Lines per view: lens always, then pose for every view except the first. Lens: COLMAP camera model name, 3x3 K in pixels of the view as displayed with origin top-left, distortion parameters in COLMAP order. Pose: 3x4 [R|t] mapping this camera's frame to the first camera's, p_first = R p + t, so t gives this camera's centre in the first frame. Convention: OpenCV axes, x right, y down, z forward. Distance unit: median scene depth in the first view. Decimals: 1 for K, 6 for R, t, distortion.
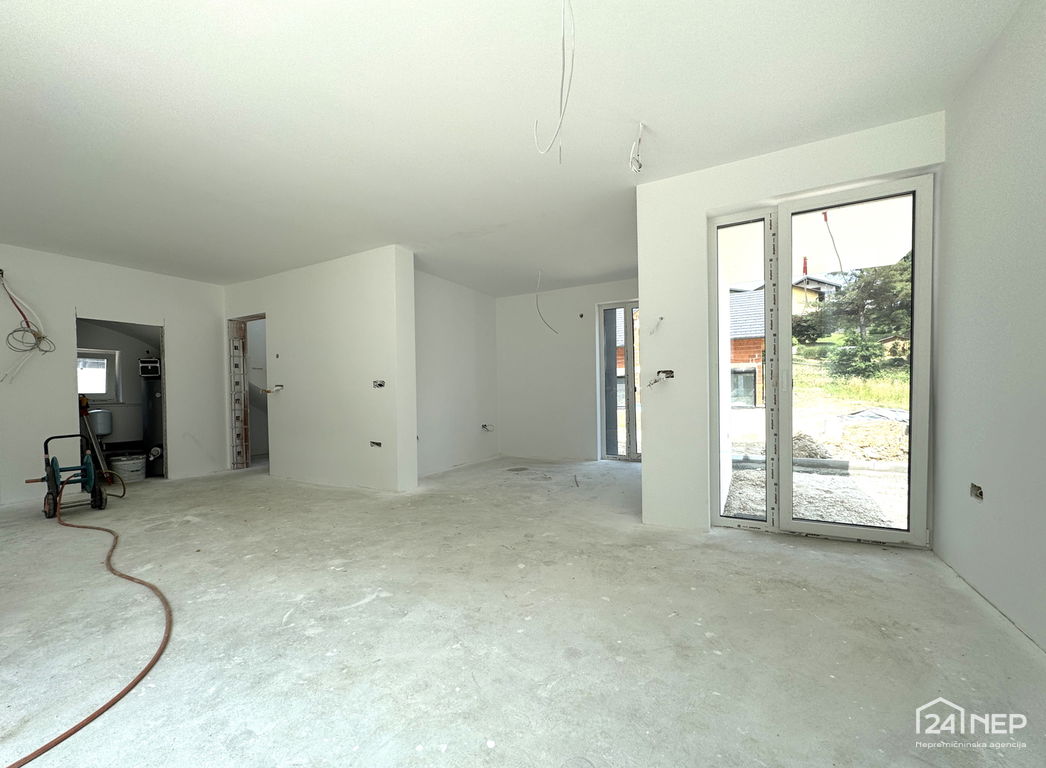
lens RADIAL K [[419.7, 0, 517.1], [0, 419.7, 393.3], [0, 0, 1]] dist [-0.003674, 0.000391]
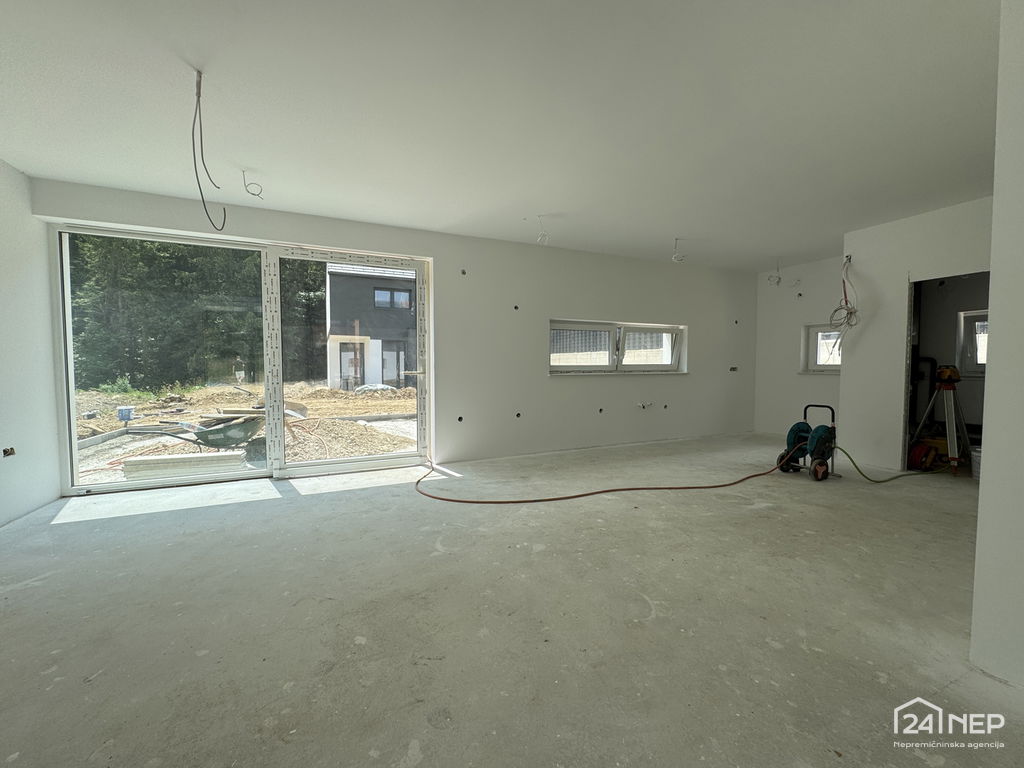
lens RADIAL K [[410.9, 0, 516.8], [0, 410.9, 383.5], [0, 0, 1]] dist [-0.003674, 0.000391]
pose [[-0.594808, 0.055569, -0.801945, 0.337800], [0.008863, 0.998001, 0.062581, -0.042563], [0.803819, 0.030116, -0.594111, 1.443139]]
